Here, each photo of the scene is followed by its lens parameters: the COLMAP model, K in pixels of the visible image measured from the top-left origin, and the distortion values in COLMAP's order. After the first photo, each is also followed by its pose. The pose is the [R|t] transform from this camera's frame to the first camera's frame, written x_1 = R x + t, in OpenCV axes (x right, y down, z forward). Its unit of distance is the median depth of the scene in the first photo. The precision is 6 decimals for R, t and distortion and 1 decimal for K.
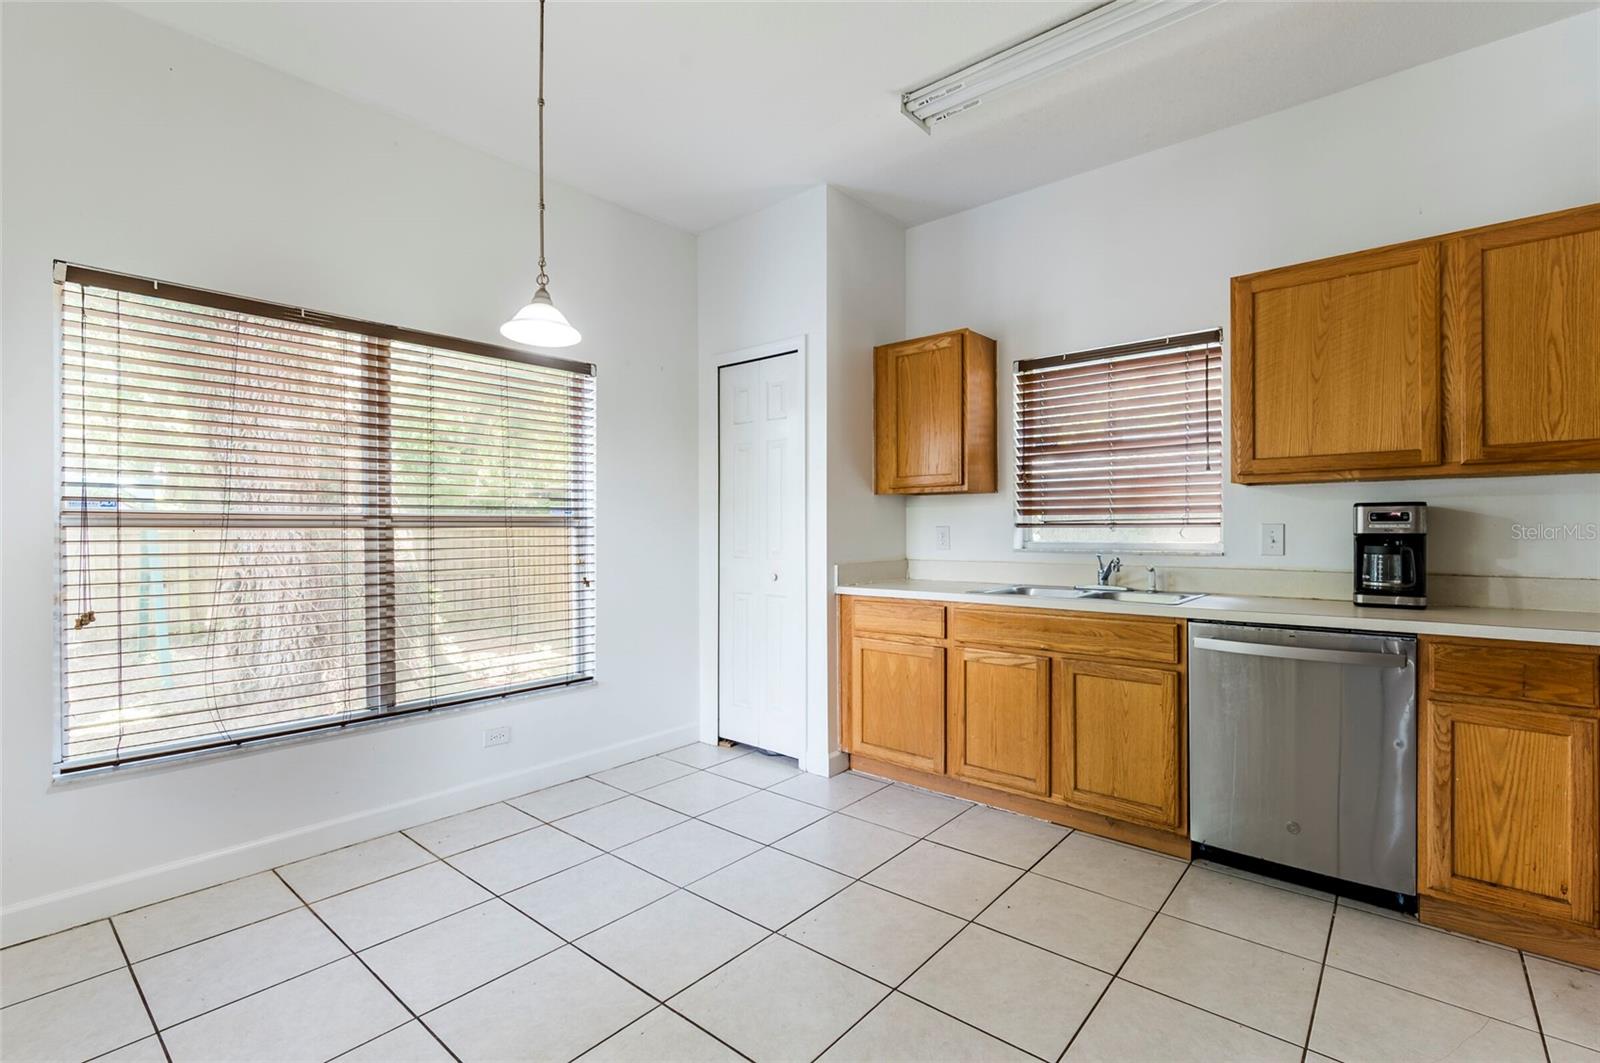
lens RADIAL K [[717.0, 0, 803.1], [0, 717.0, 530.4], [0, 0, 1]] dist [-0.001848, -0.000320]
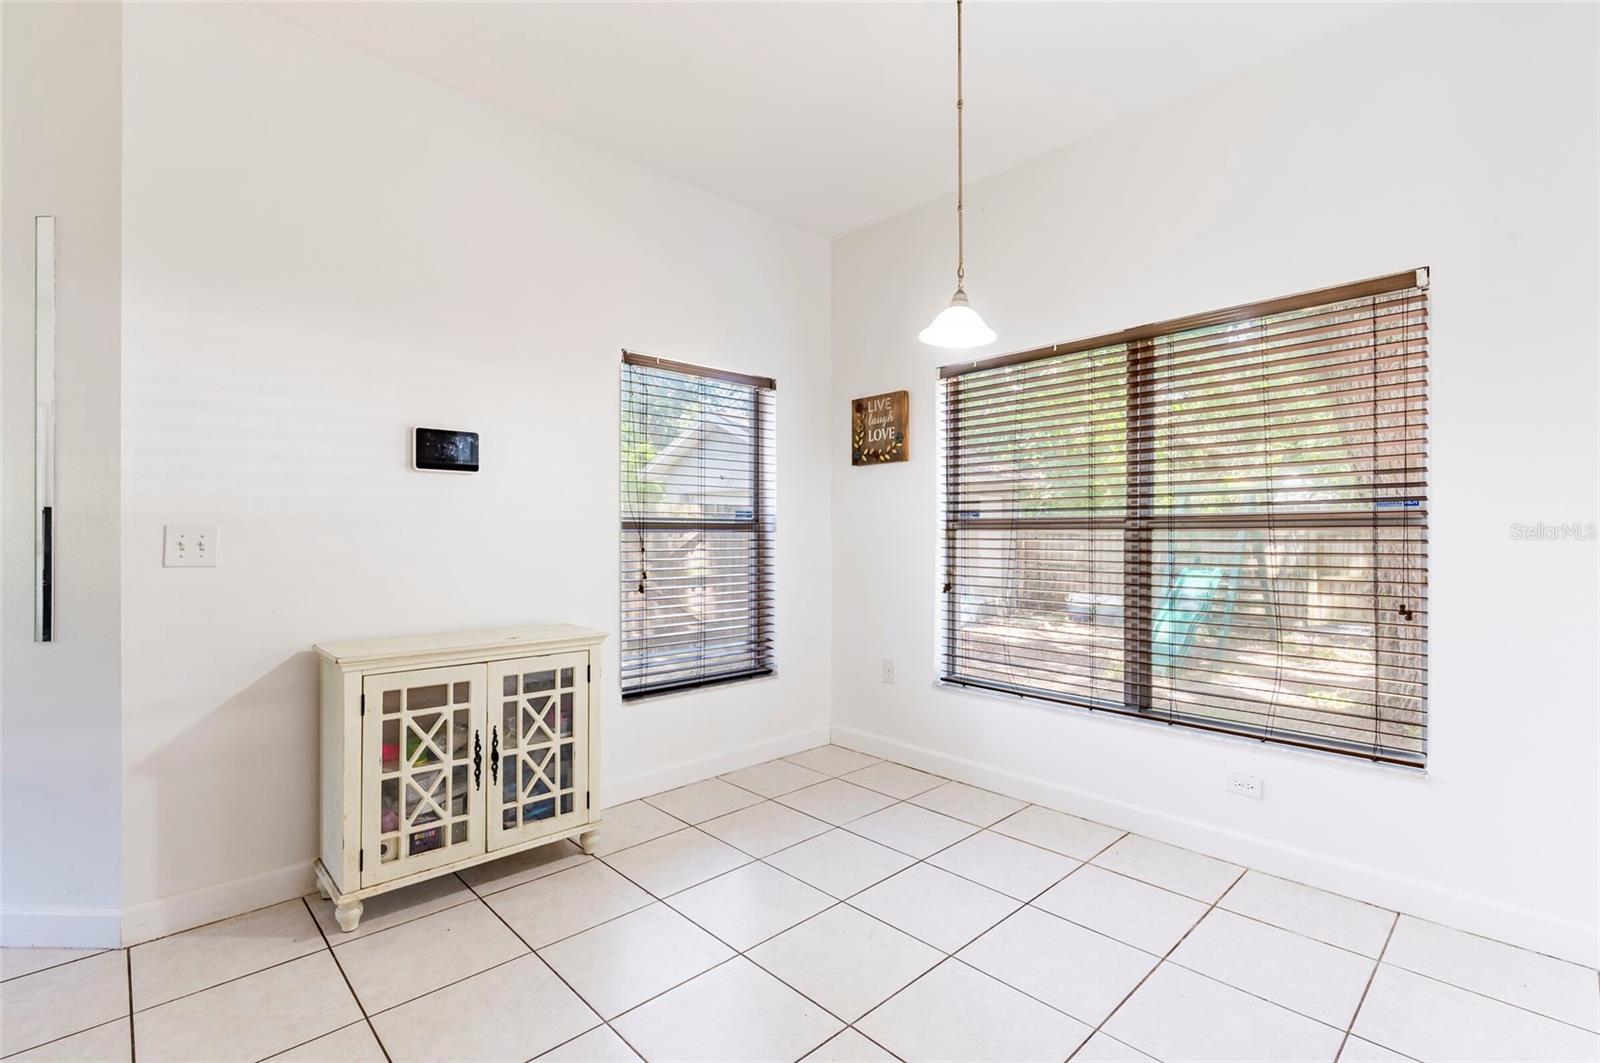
lens RADIAL K [[717.0, 0, 803.1], [0, 717.0, 530.4], [0, 0, 1]] dist [-0.001848, -0.000320]
pose [[-0.111533, 0.000128, -0.993761, 0.459110], [0.002186, 0.999998, -0.000117, -0.002621], [0.993758, -0.002185, -0.111533, 0.628392]]
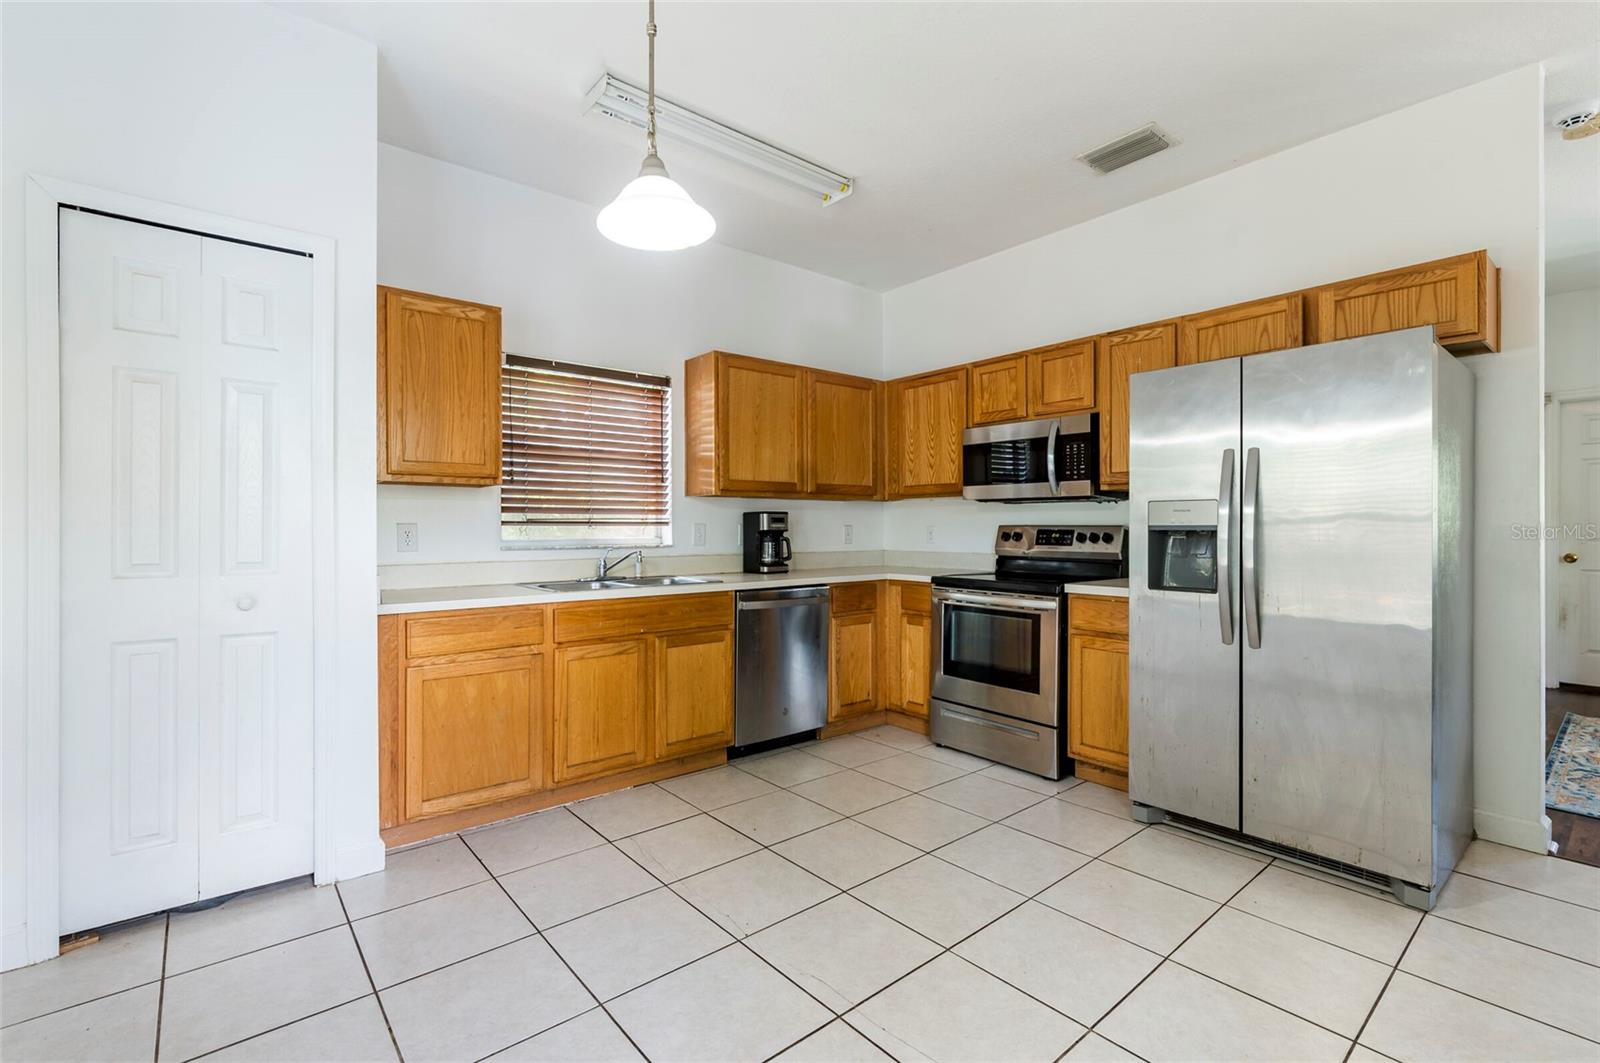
lens RADIAL K [[709.1, 0, 800.0], [0, 709.1, 531.5], [0, 0, 1]] dist [-0.001449, -0.000308]
pose [[0.171487, -0.003730, 0.985179, -0.705709], [0.000076, 0.999993, 0.003773, 0.001172], [-0.985186, -0.000573, 0.171486, 0.548996]]
